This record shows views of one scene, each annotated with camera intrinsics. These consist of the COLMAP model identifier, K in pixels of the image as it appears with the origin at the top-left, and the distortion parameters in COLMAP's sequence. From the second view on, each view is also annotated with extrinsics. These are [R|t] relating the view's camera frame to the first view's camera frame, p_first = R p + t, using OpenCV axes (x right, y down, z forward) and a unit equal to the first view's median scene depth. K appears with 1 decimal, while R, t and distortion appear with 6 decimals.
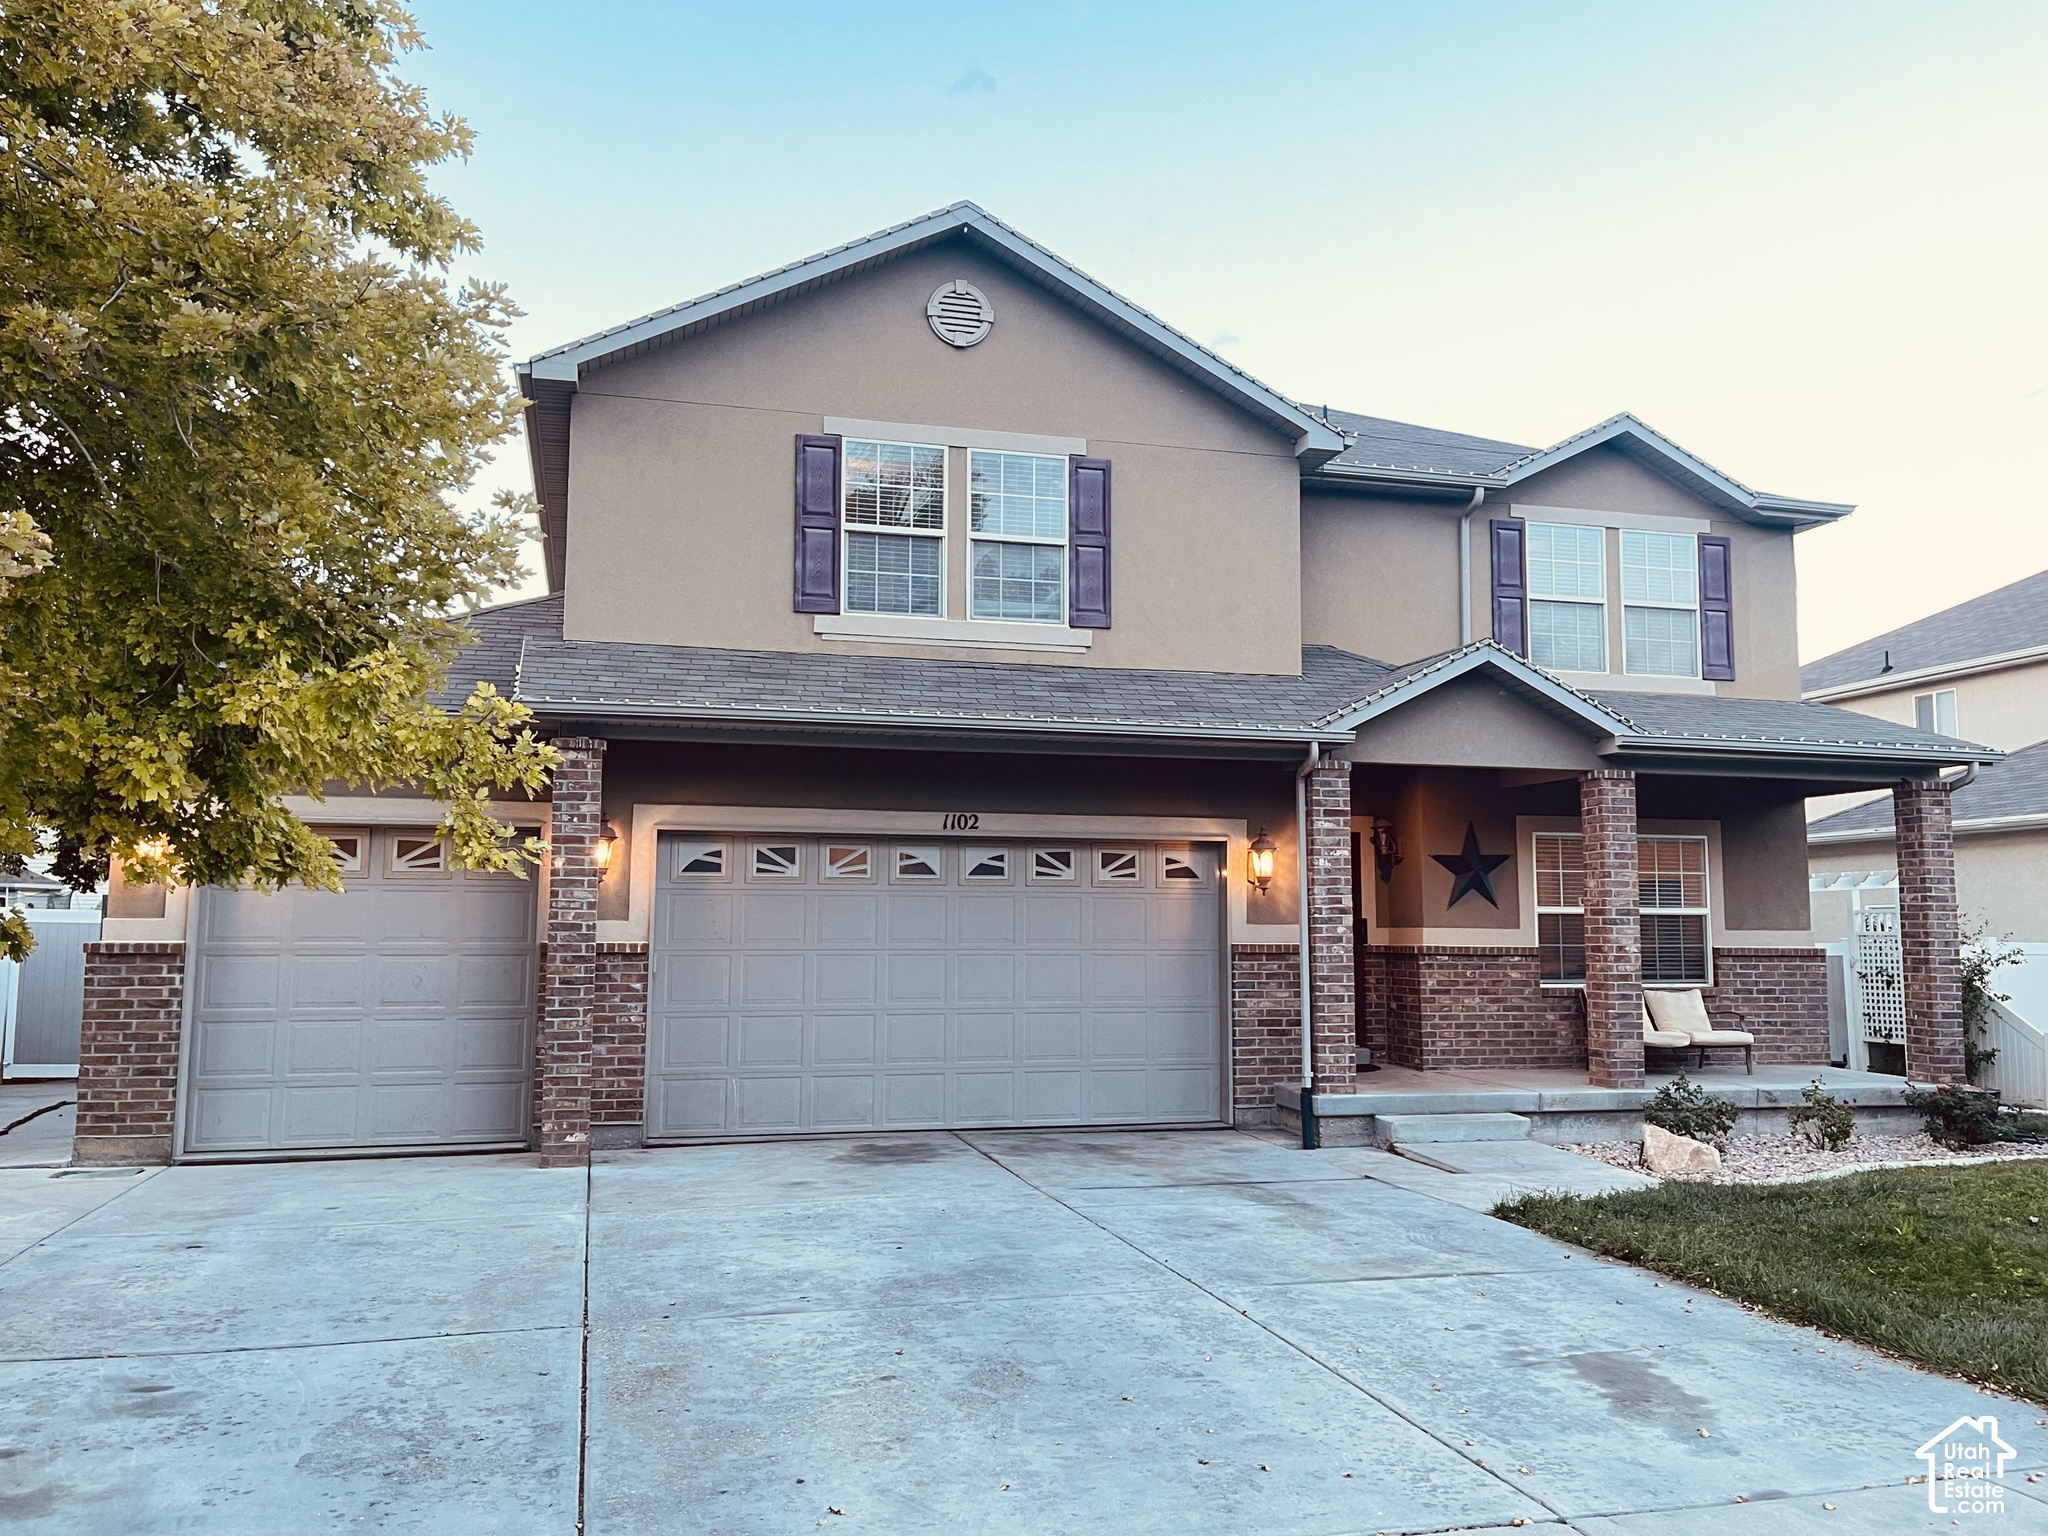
lens RADIAL K [[1609.6, 0, 1026.2], [0, 1609.6, 762.2], [0, 0, 1]] dist [0.030389, -0.015478]
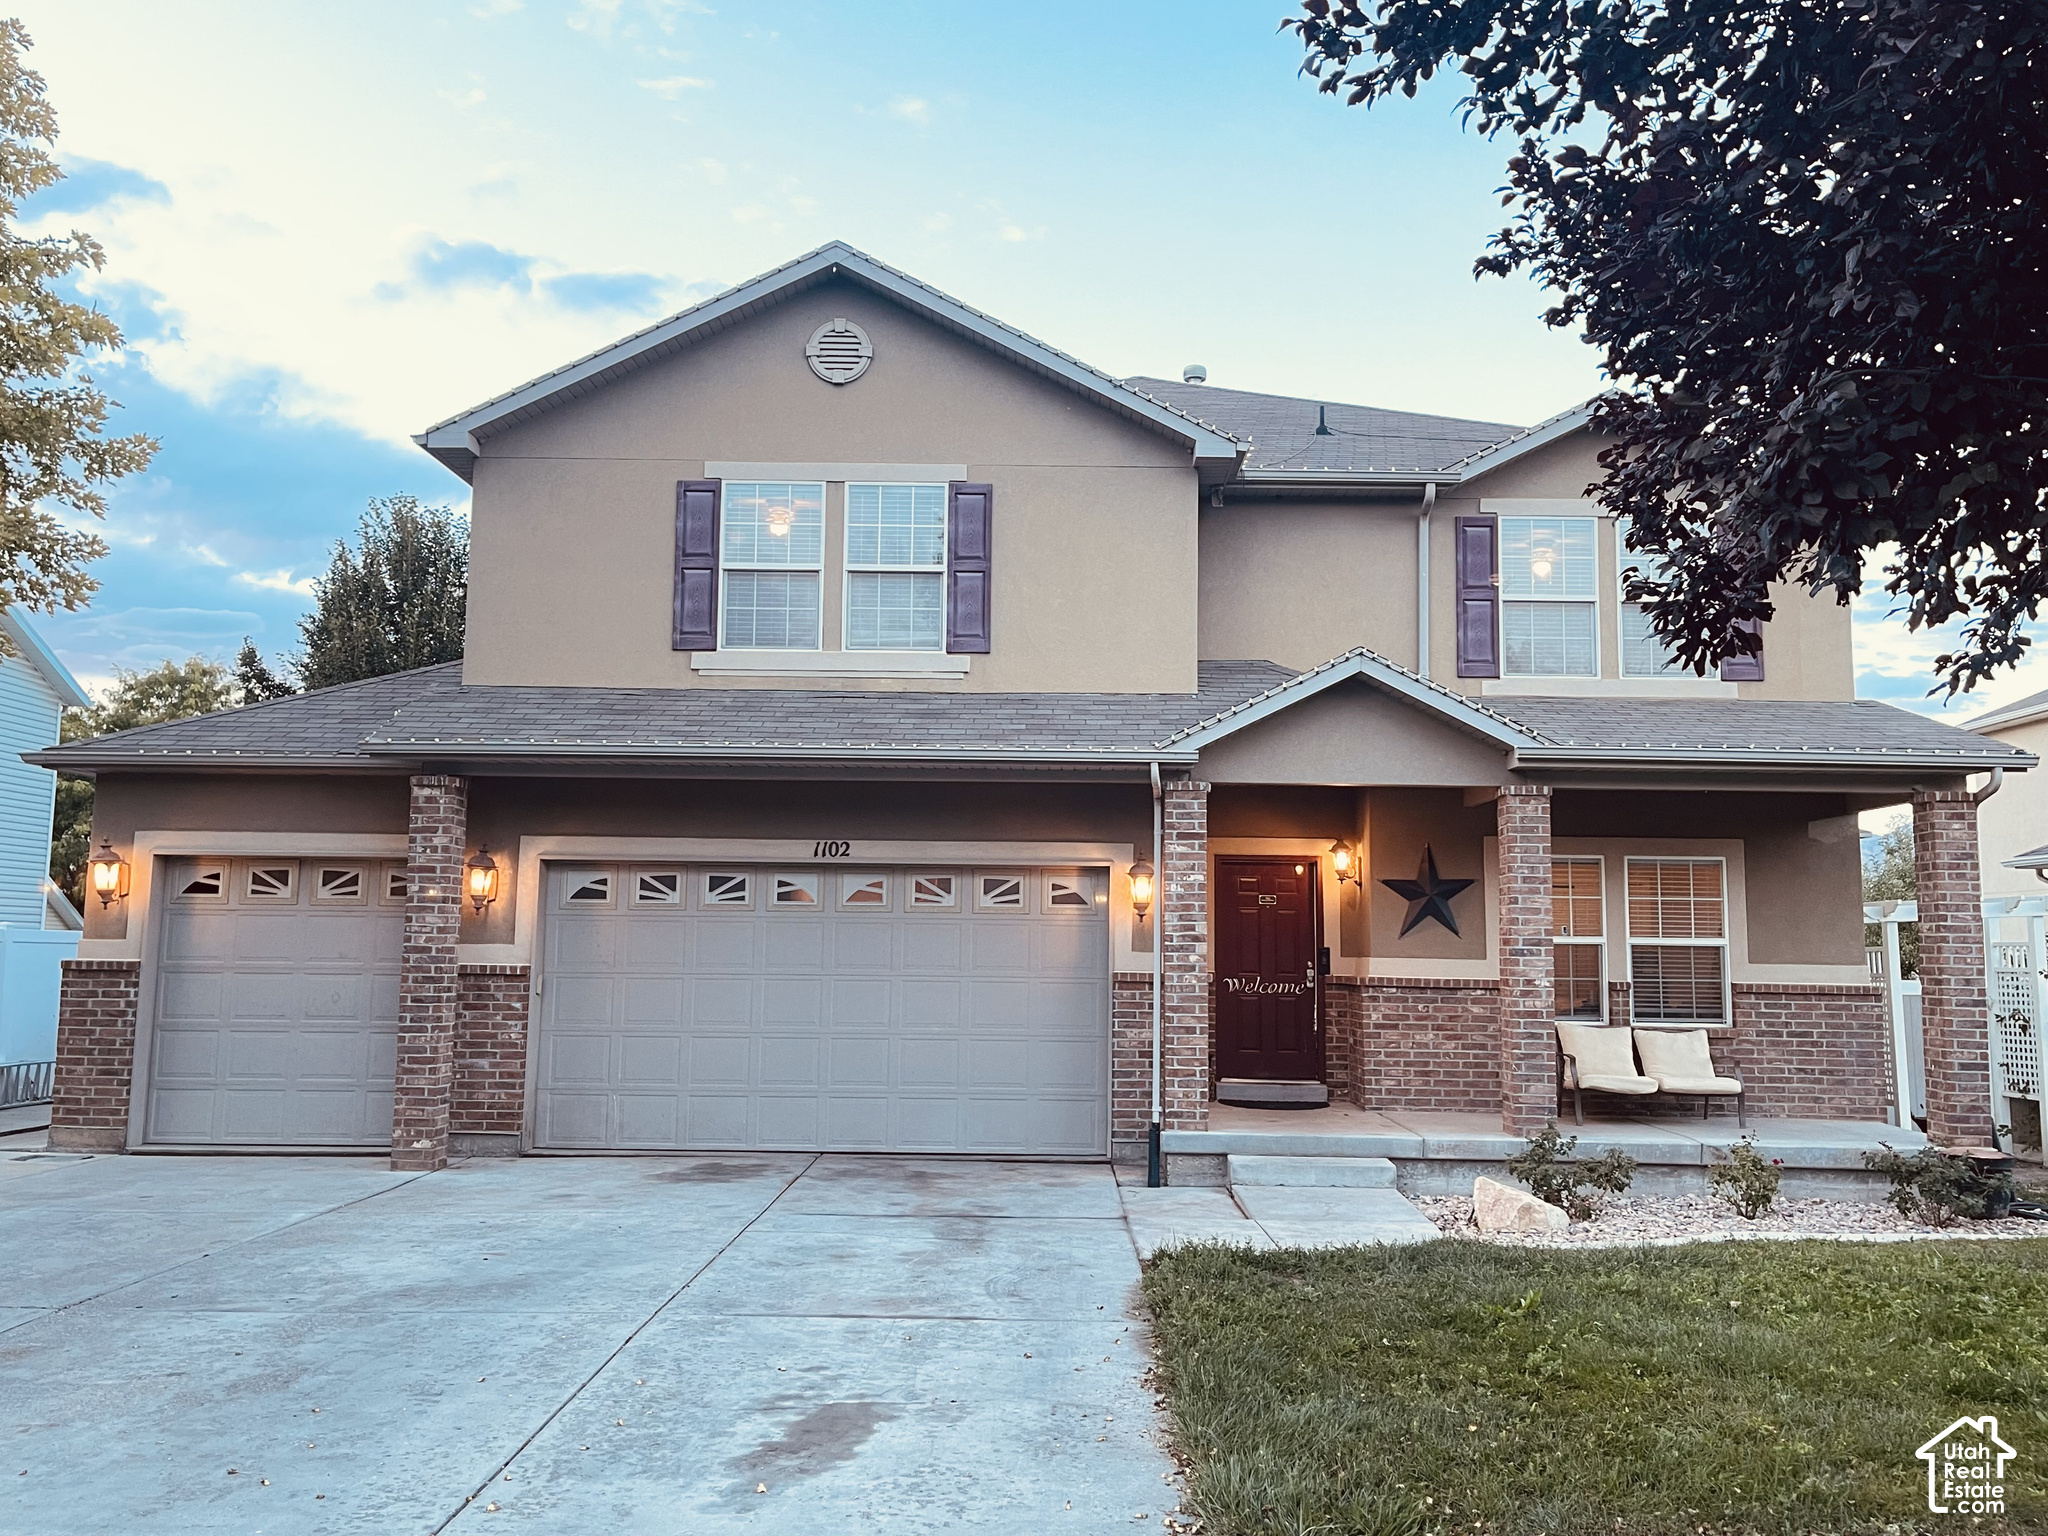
lens RADIAL K [[1609.6, 0, 1029.5], [0, 1609.6, 772.1], [0, 0, 1]] dist [0.030389, -0.015478]
pose [[0.963238, -0.022000, -0.267749, 0.346935], [0.019118, 0.999728, -0.013365, 0.004263], [0.267970, 0.007755, 0.963396, 0.051334]]
